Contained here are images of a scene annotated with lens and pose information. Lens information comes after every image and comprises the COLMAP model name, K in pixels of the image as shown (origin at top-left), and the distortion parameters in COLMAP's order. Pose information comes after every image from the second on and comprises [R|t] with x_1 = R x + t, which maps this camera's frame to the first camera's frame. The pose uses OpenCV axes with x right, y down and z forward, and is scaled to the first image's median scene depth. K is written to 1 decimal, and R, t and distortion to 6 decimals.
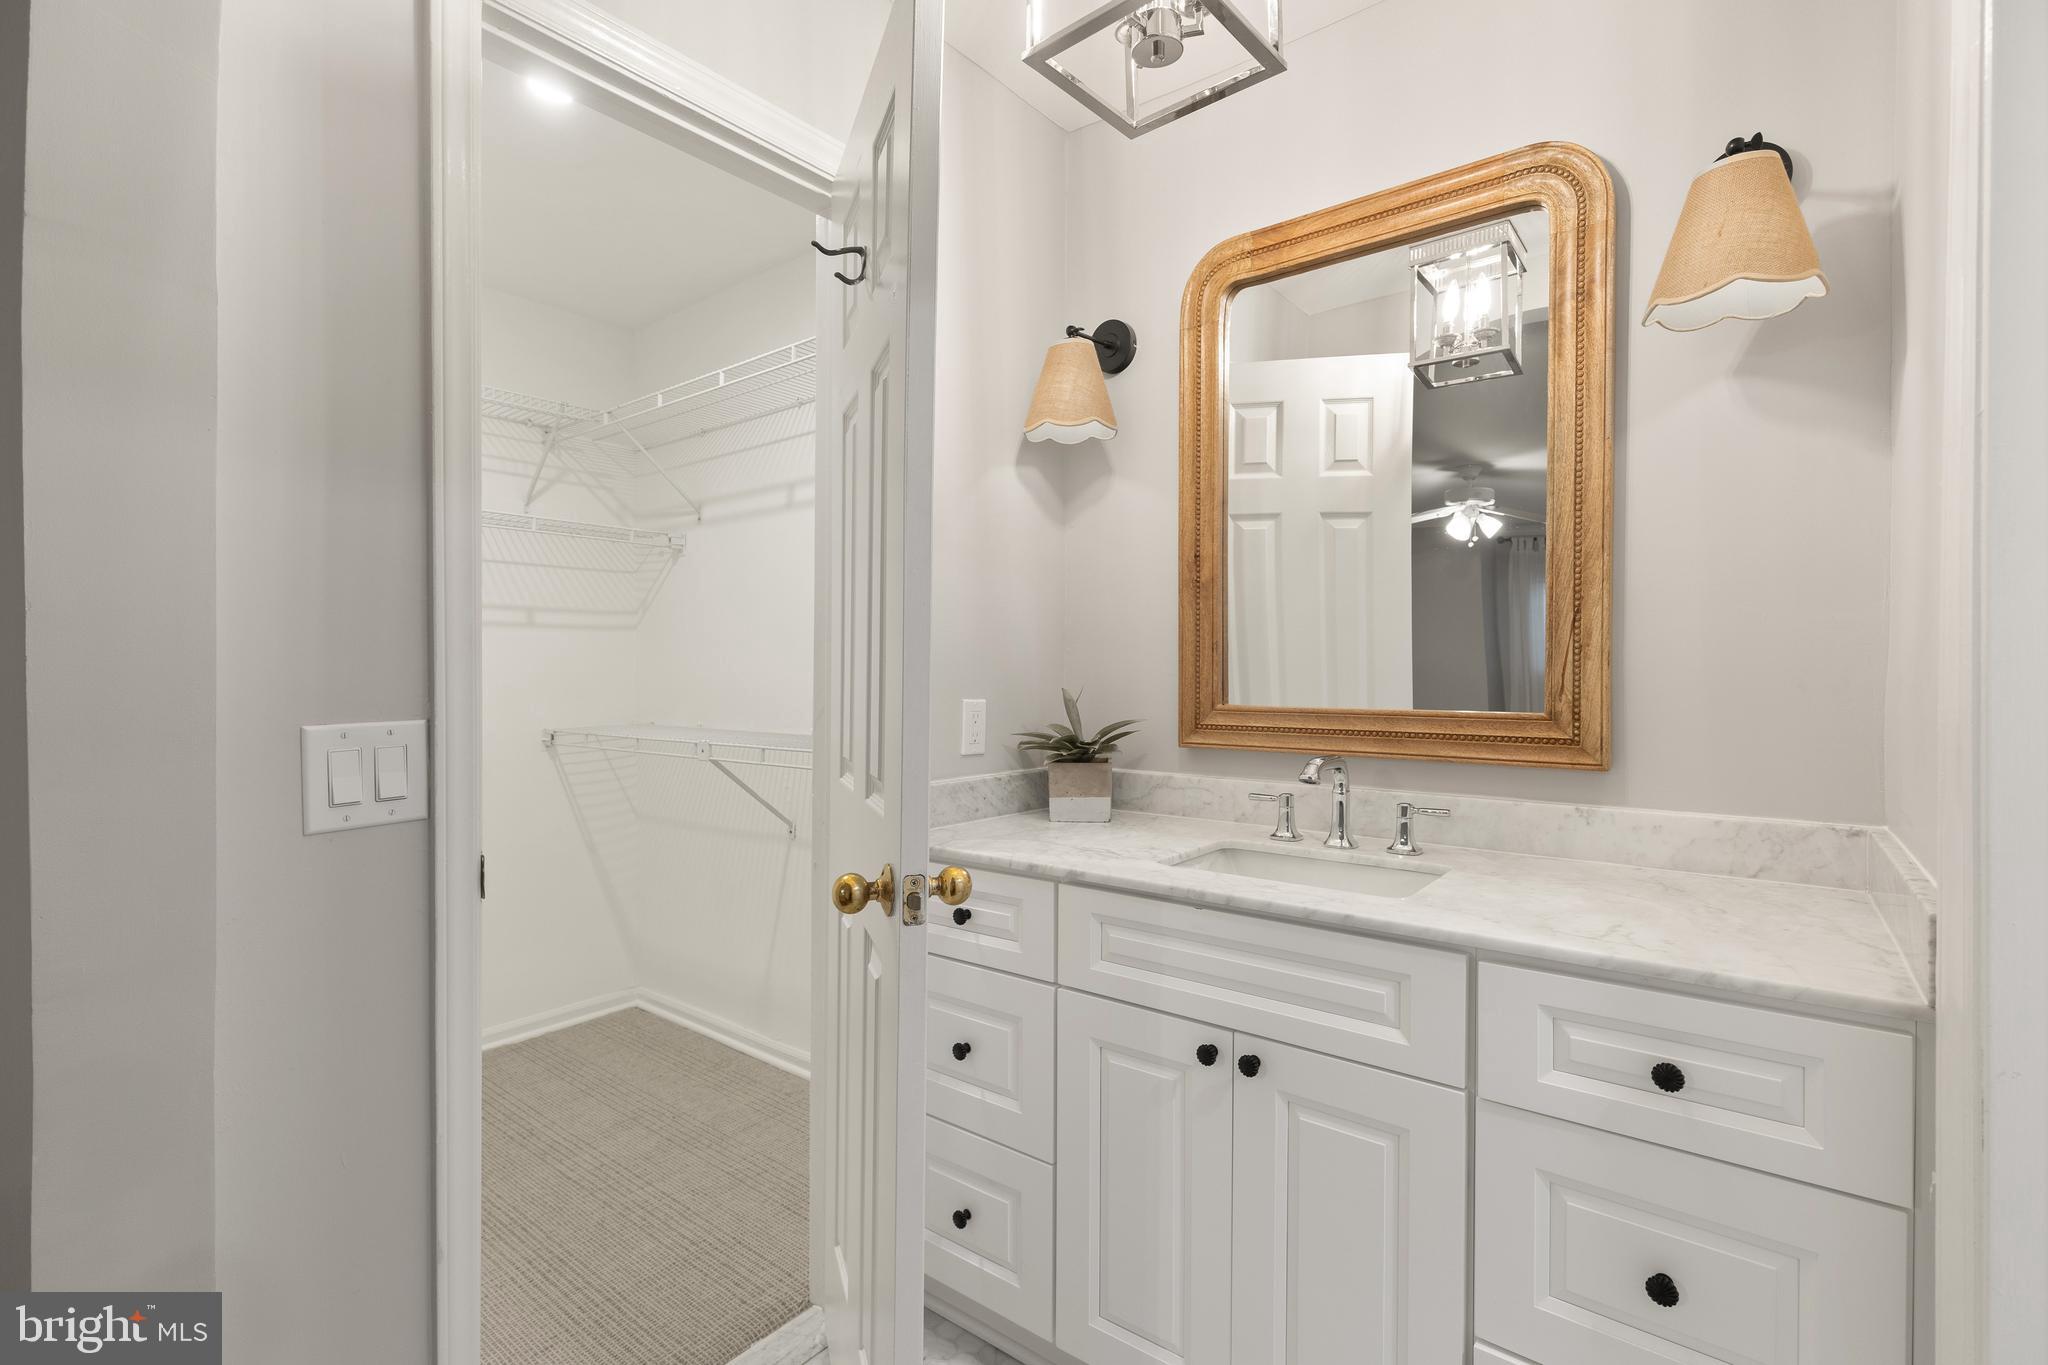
lens RADIAL K [[920.2, 0, 1037.4], [0, 920.2, 672.6], [0, 0, 1]] dist [0.015730, -0.006576]
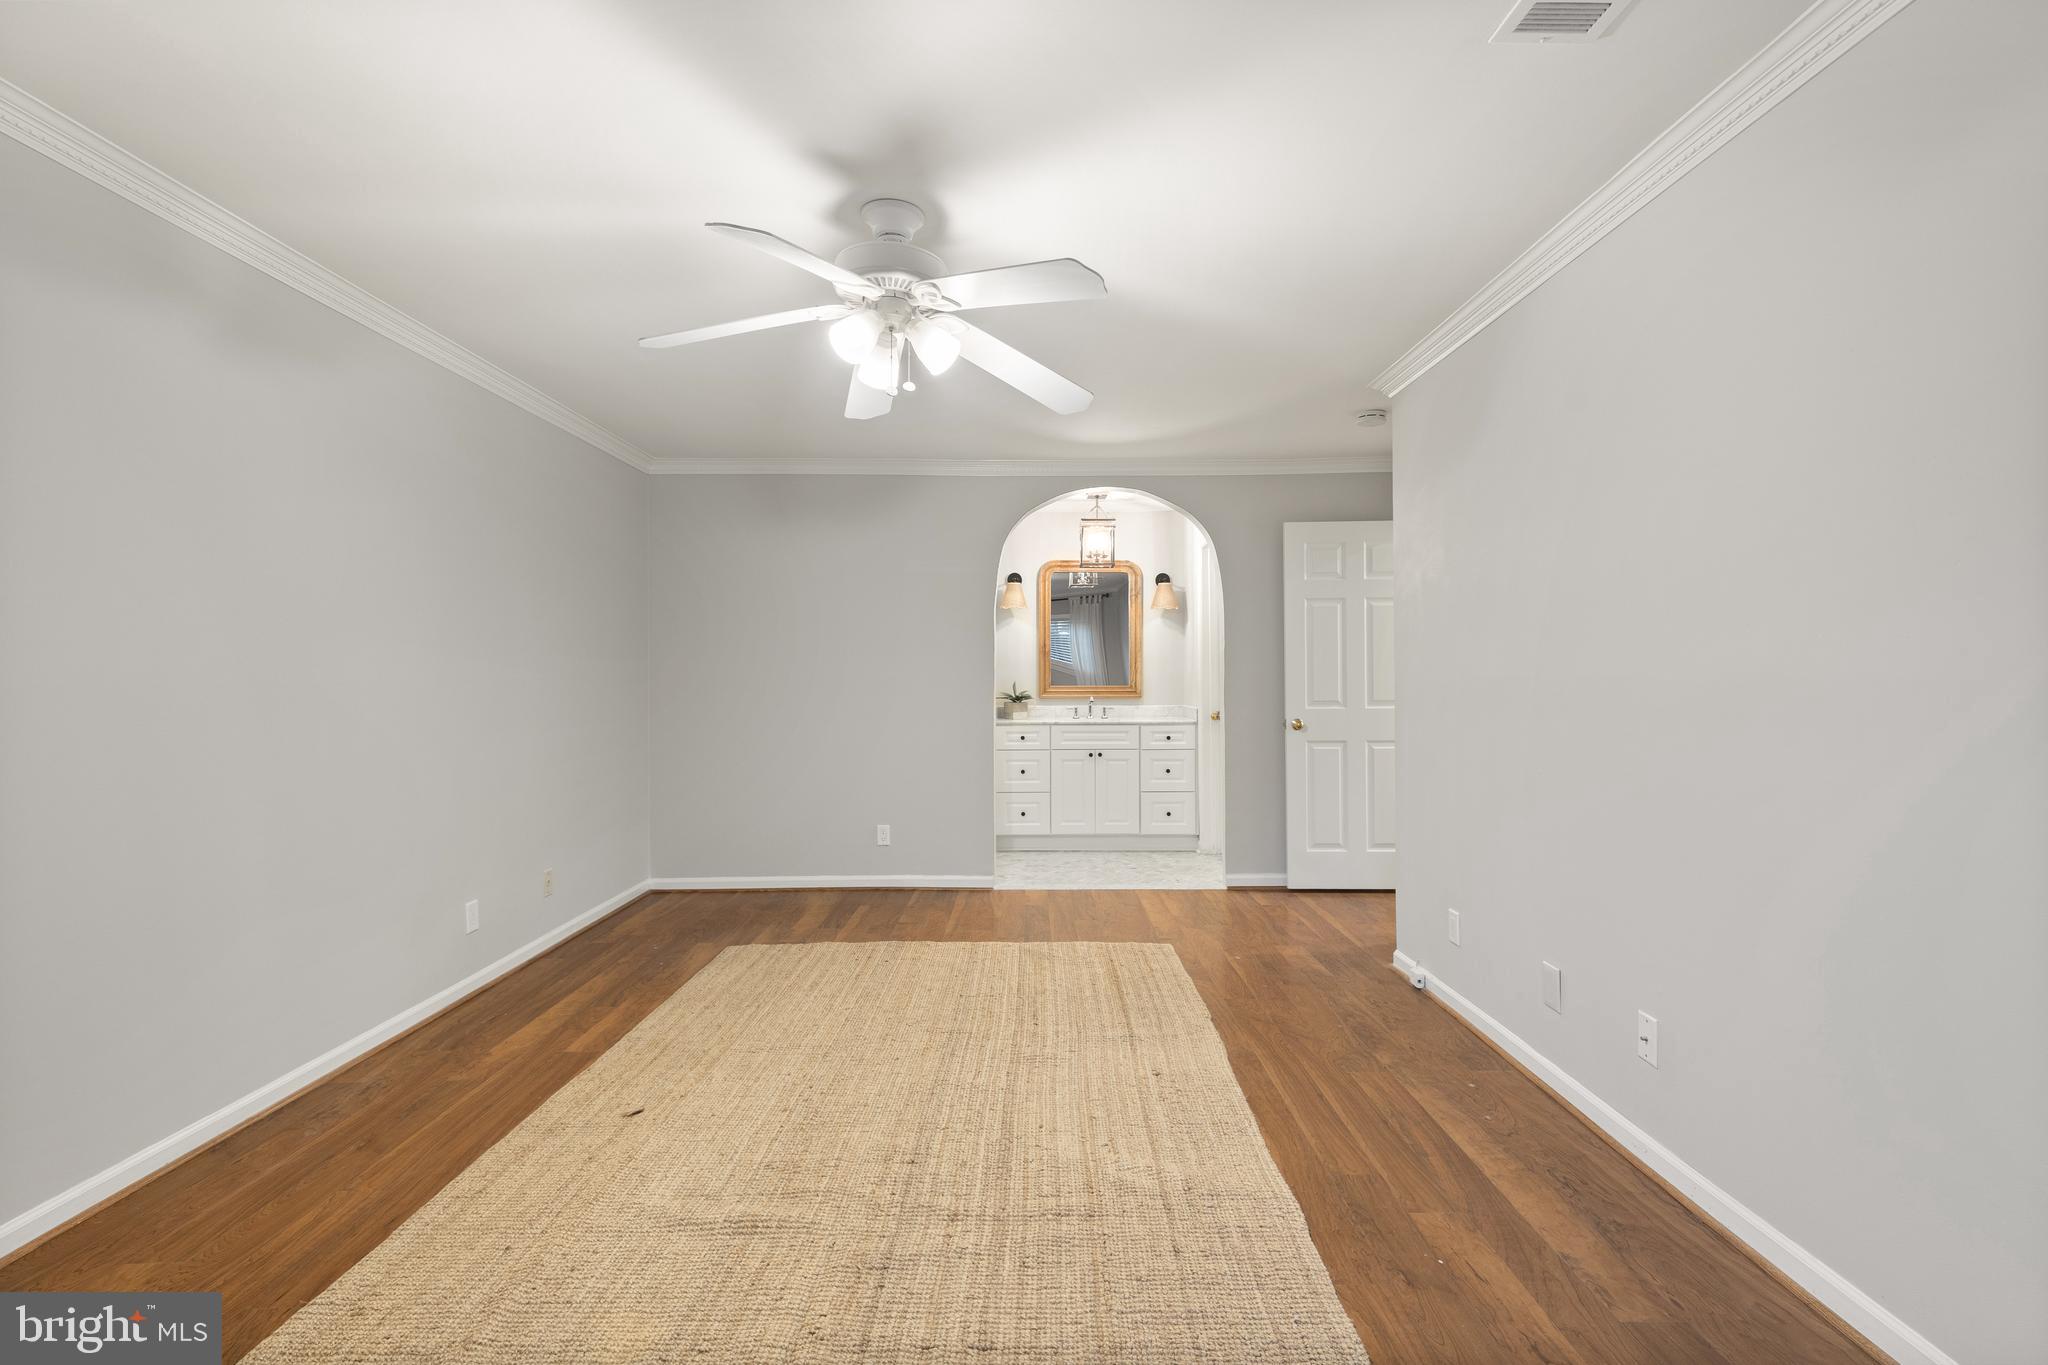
lens RADIAL K [[920.2, 0, 1037.4], [0, 920.2, 672.6], [0, 0, 1]] dist [0.015730, -0.006576]
pose [[0.780555, 0.001145, 0.625086, -2.164485], [0.003183, 0.999978, -0.005806, 0.004654], [-0.625078, 0.006522, 0.780535, -1.844911]]
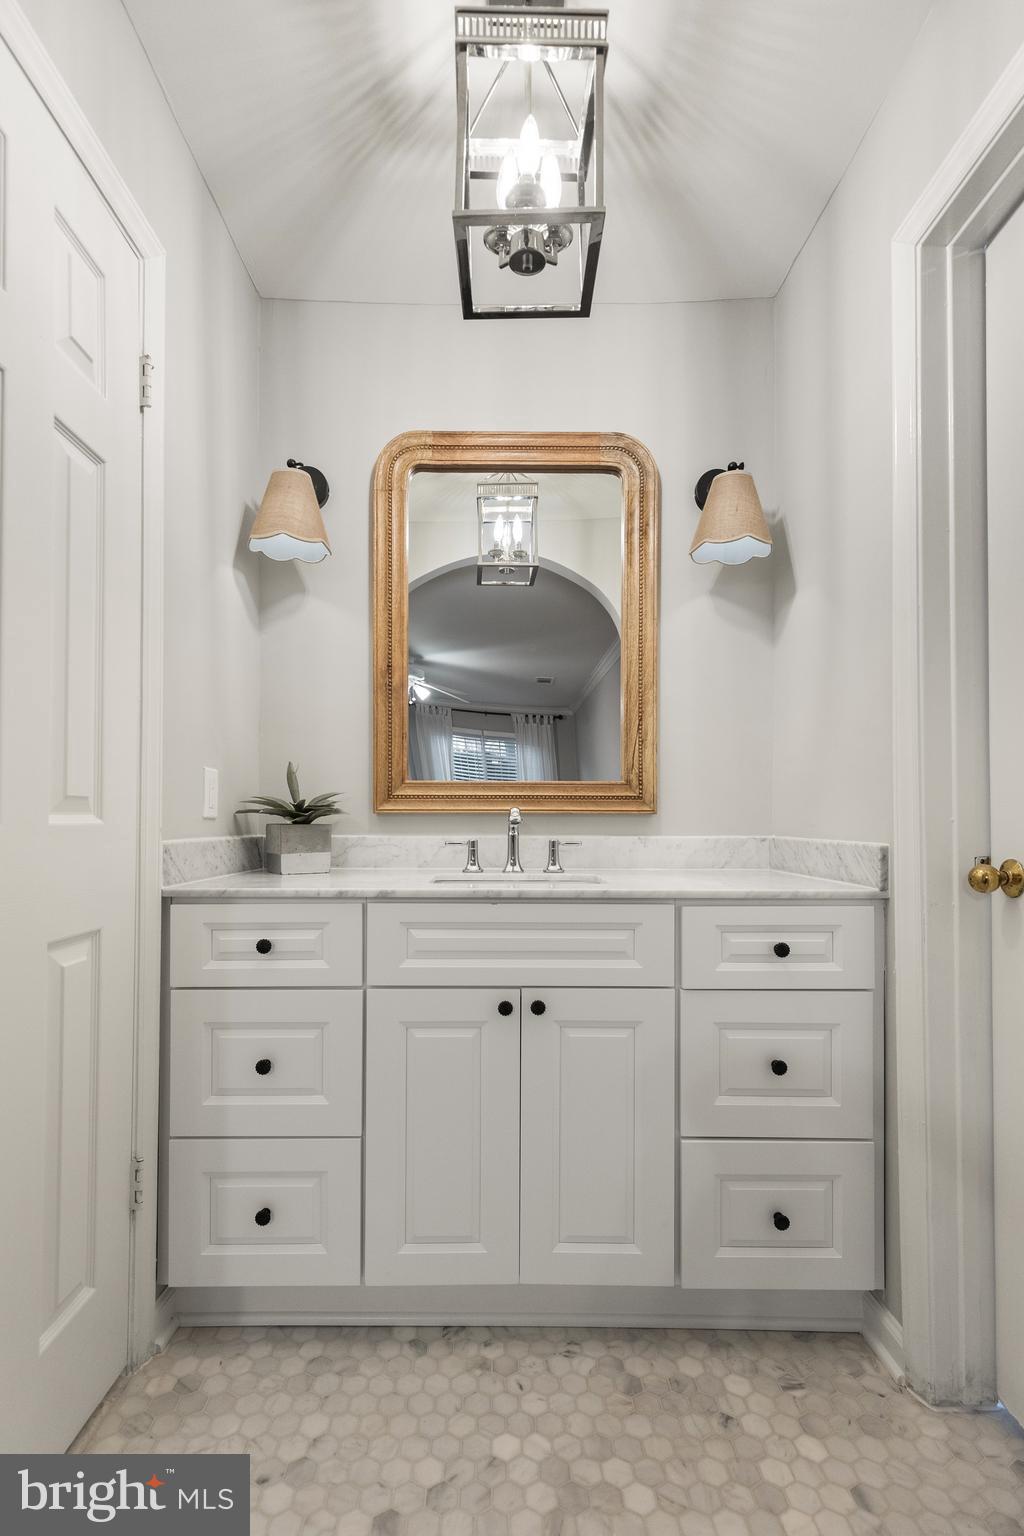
lens RADIAL K [[712.4, 0, 497.9], [0, 712.4, 811.6], [0, 0, 1]] dist [0.015141, -0.000389]
pose [[0.786839, 0.007593, 0.617112, -0.337918], [-0.000397, 0.999930, -0.011798, 0.094233], [-0.617158, 0.009038, 0.786787, 0.118761]]
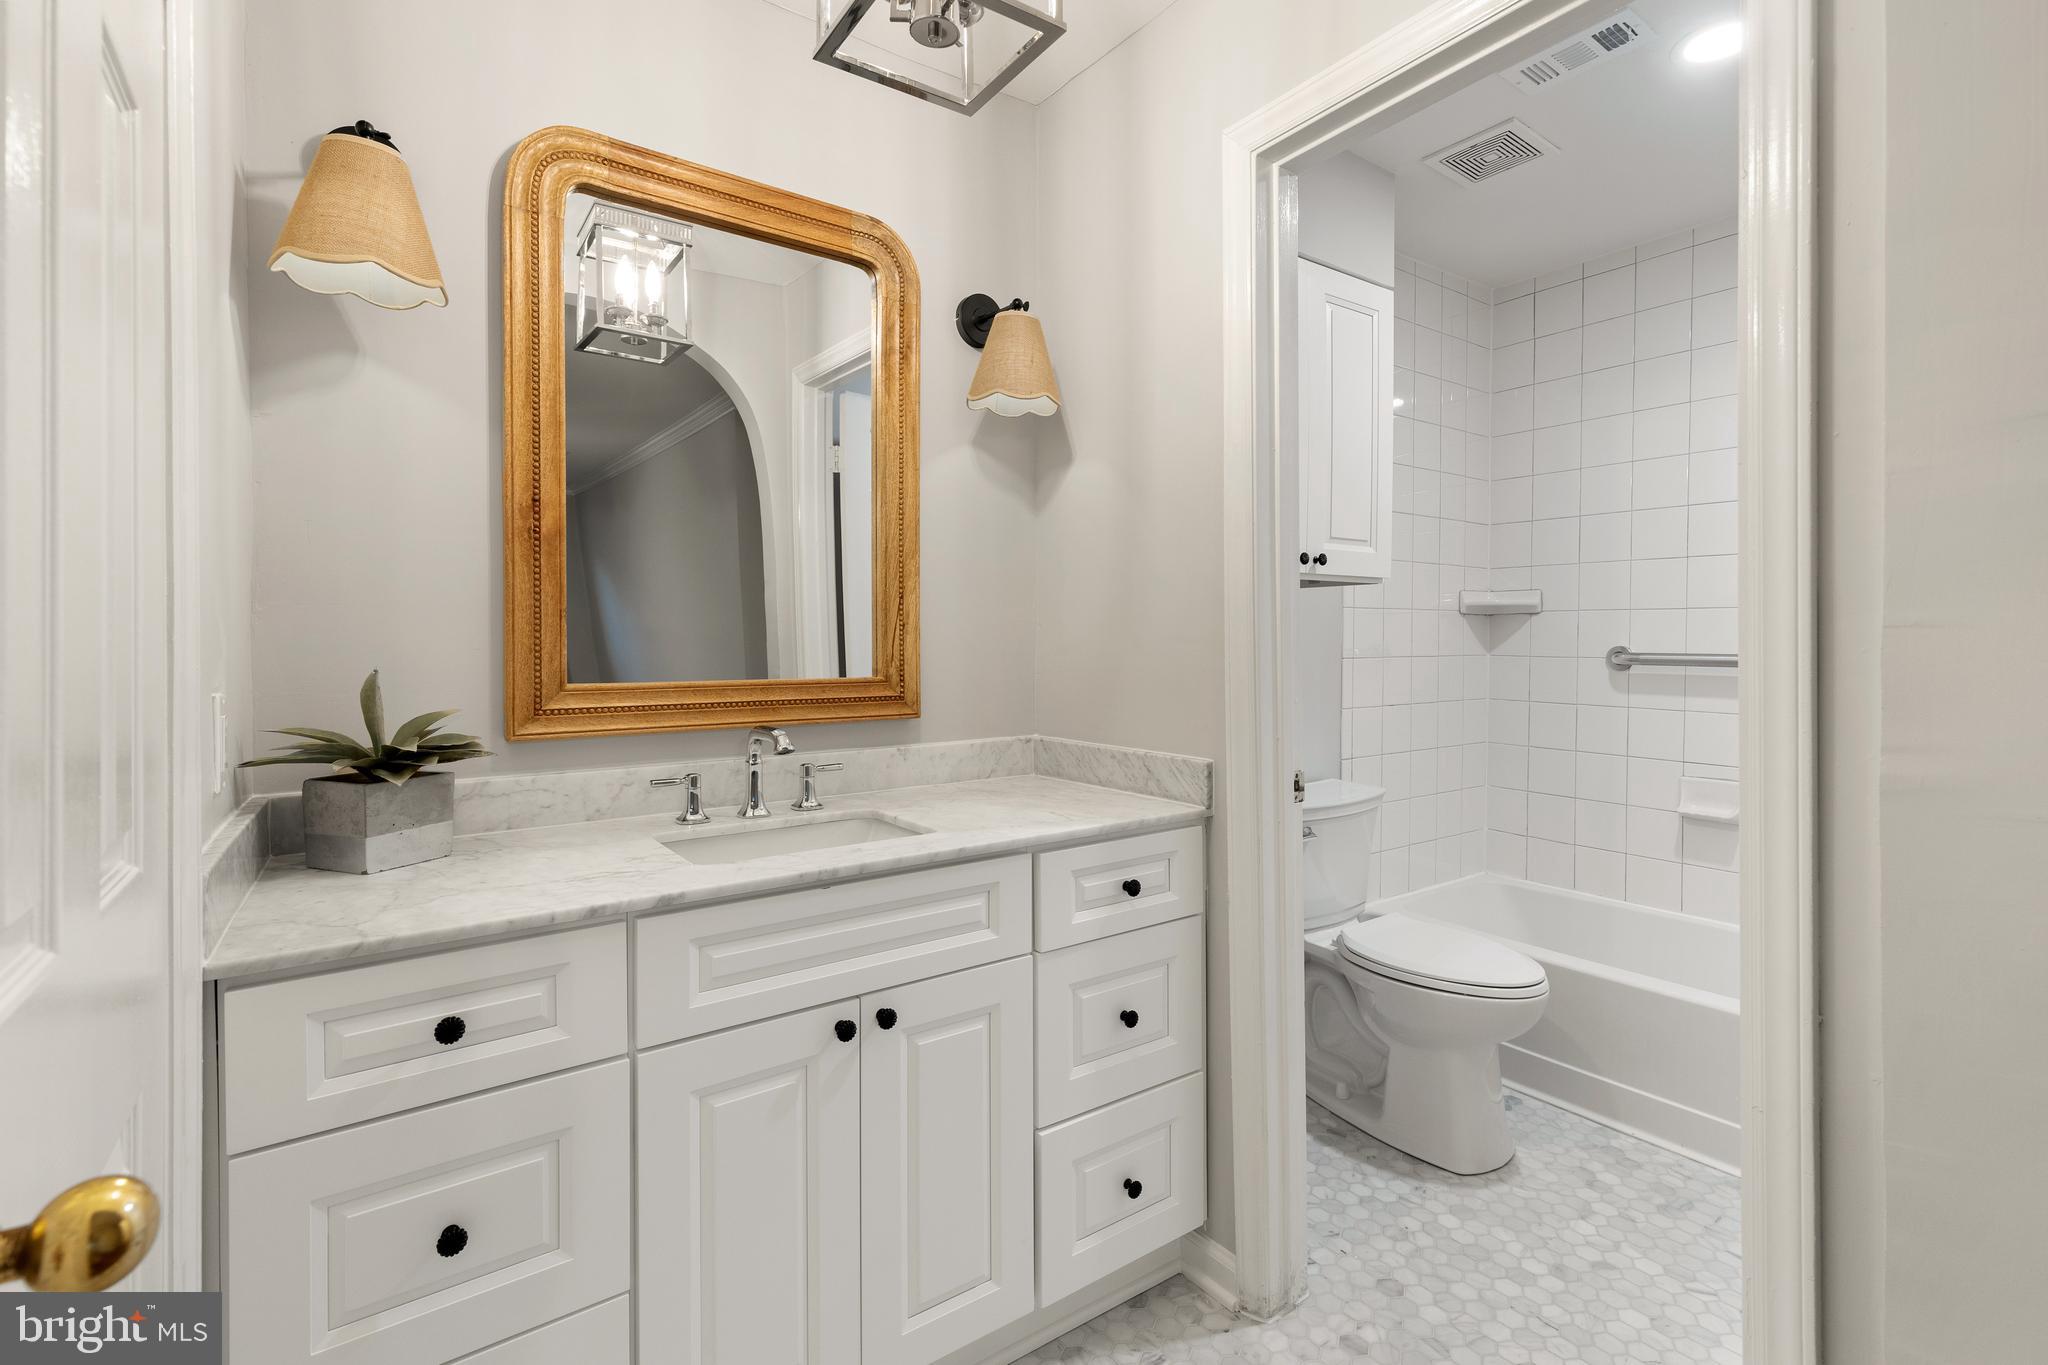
lens RADIAL K [[927.5, 0, 1046.4], [0, 927.5, 649.5], [0, 0, 1]] dist [0.011165, -0.001104]
pose [[0.273189, -0.007468, 0.961931, -0.501057], [0.003896, 0.999970, 0.006657, -0.000336], [-0.961953, 0.001930, 0.273210, 0.365444]]
